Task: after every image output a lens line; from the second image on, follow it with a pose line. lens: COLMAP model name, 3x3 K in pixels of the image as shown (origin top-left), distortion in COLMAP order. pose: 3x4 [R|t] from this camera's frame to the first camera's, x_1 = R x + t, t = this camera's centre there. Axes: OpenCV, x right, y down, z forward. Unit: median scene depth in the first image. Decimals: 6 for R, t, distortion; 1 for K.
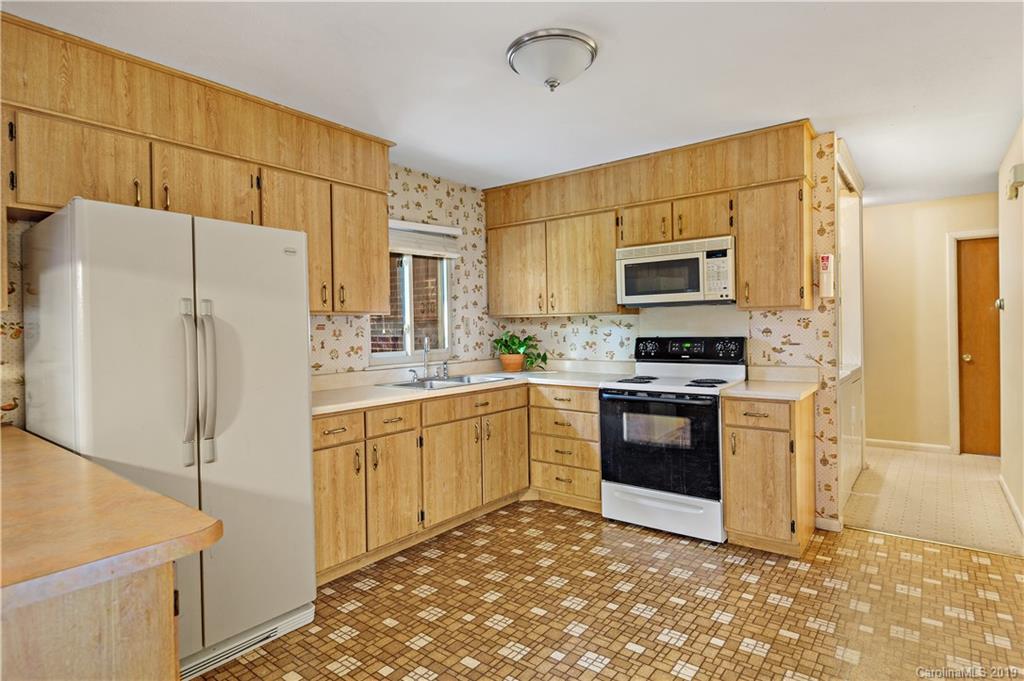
lens RADIAL K [[540.3, 0, 473.9], [0, 540.3, 329.0], [0, 0, 1]] dist [-0.006756, 0.000376]
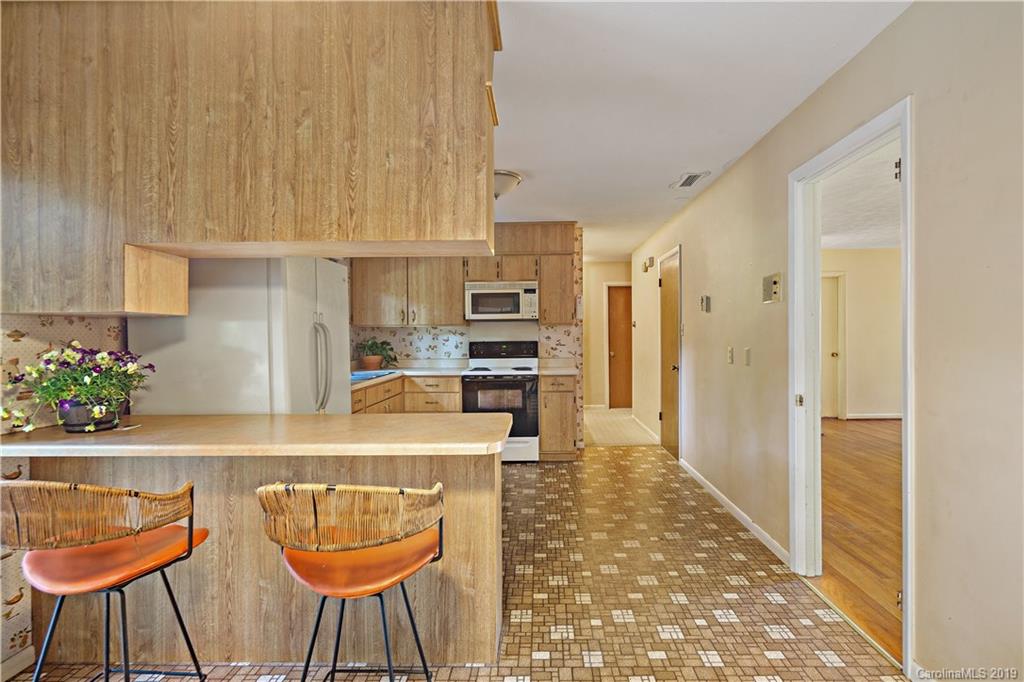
lens RADIAL K [[509.2, 0, 513.9], [0, 509.2, 340.5], [0, 0, 1]] dist [0.001243, -0.003494]
pose [[0.802546, -0.000812, 0.596589, -0.492514], [-0.001287, 0.999994, 0.003092, 0.007830], [-0.596588, -0.003249, 0.802541, -0.219213]]
